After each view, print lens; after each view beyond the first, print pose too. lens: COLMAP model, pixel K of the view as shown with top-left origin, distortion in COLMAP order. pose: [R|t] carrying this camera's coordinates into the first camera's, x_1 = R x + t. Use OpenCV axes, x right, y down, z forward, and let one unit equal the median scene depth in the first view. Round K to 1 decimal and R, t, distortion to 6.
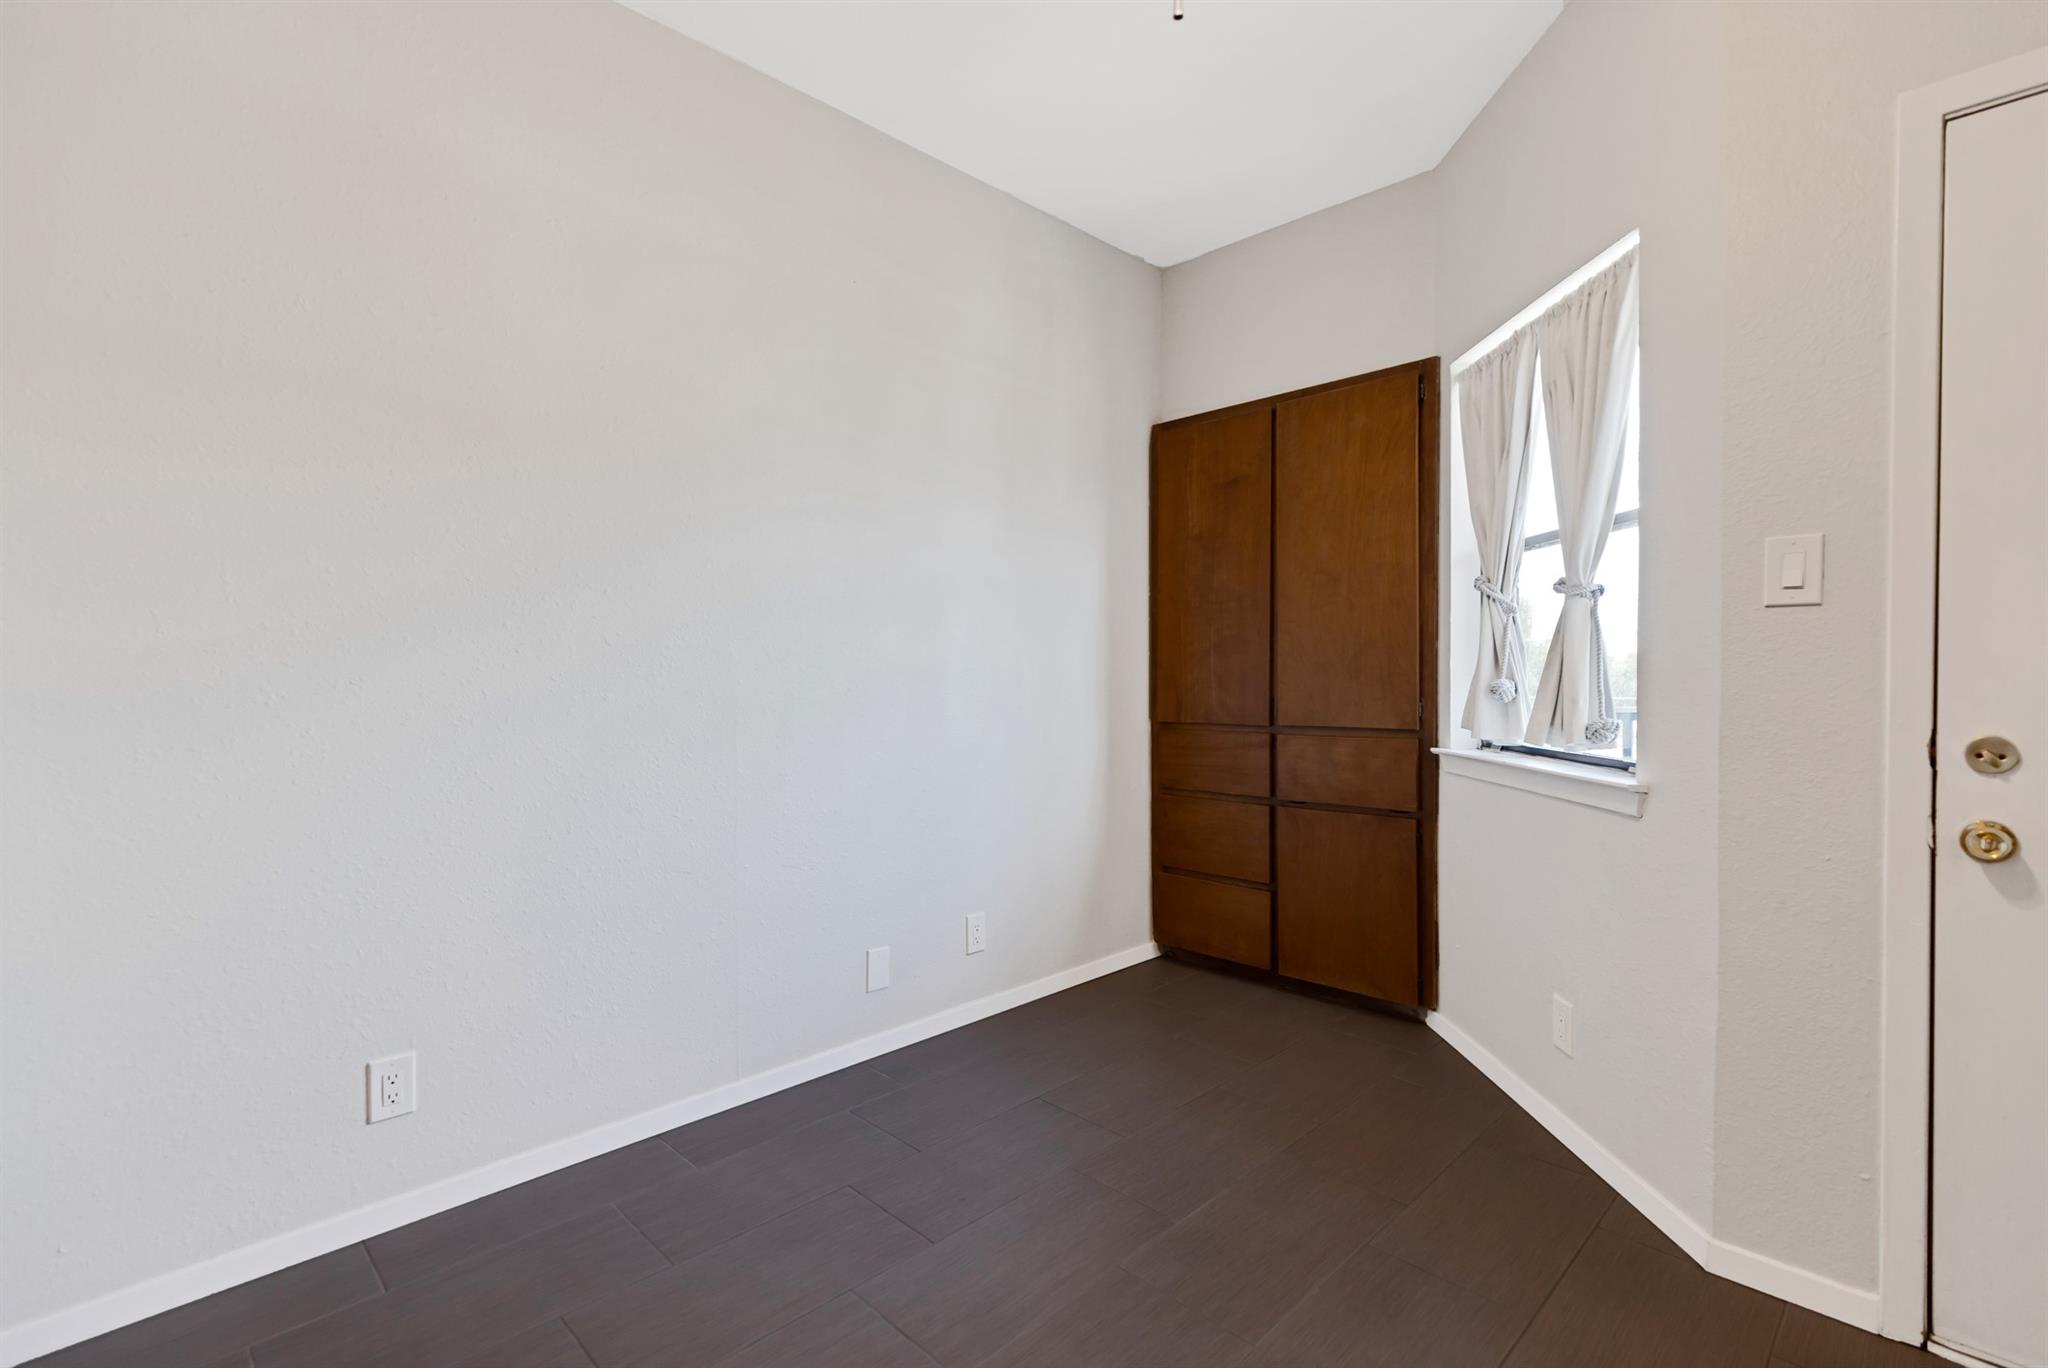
lens RADIAL K [[945.8, 0, 1016.2], [0, 945.8, 692.5], [0, 0, 1]] dist [0.003539, -0.000458]
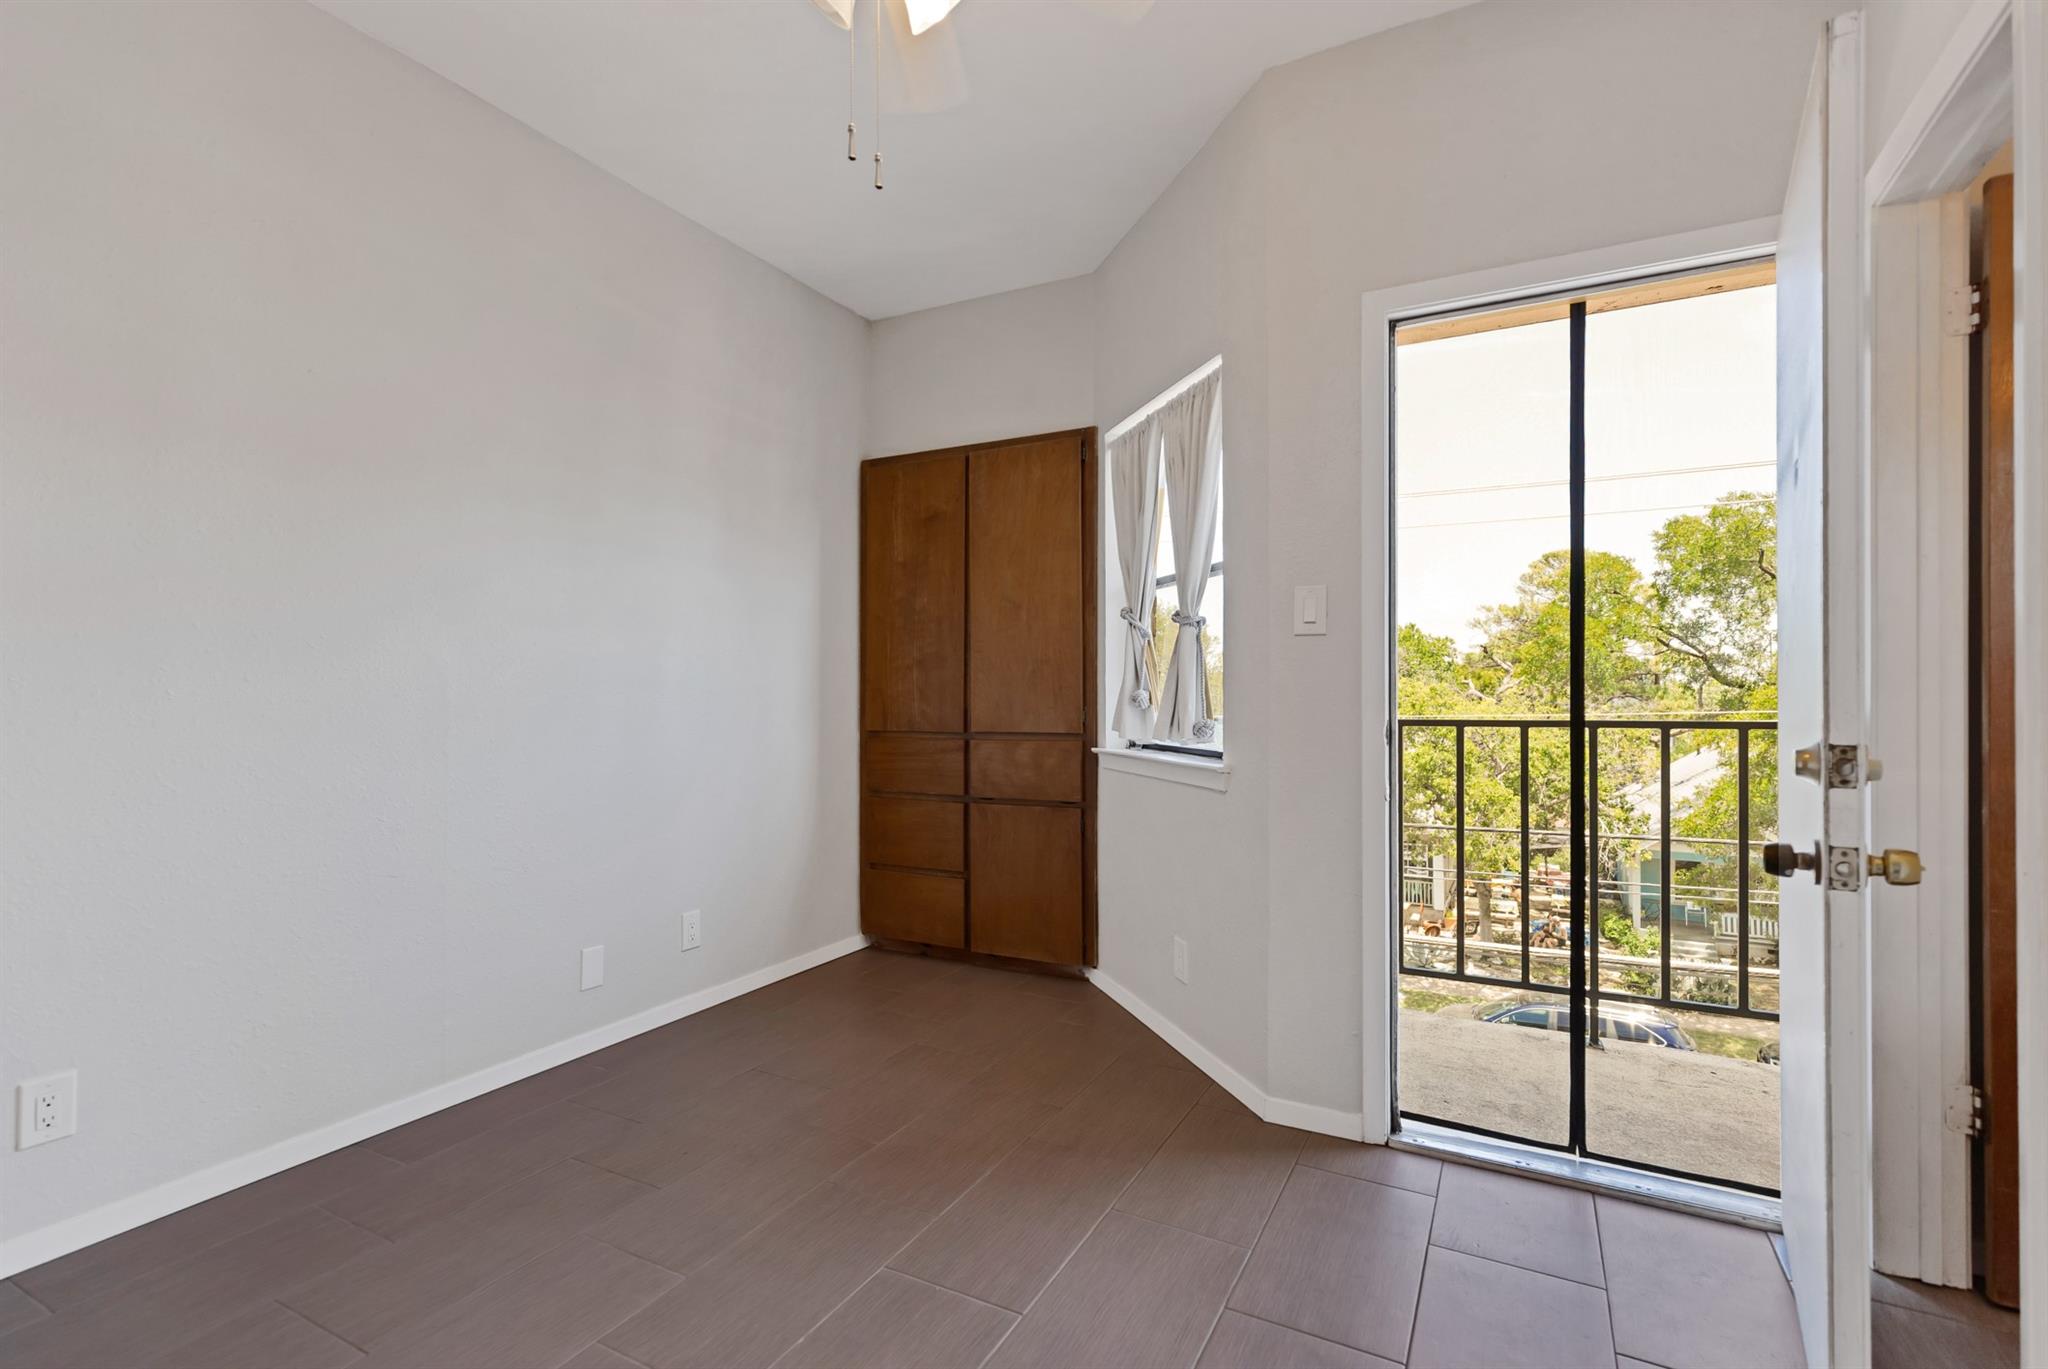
lens RADIAL K [[945.8, 0, 1016.2], [0, 945.8, 693.0], [0, 0, 1]] dist [0.003539, -0.000458]
pose [[0.954679, 0.005599, 0.297583, -0.012308], [0.000703, 0.999778, -0.021064, 0.012944], [-0.297635, 0.020319, 0.954463, -0.118200]]
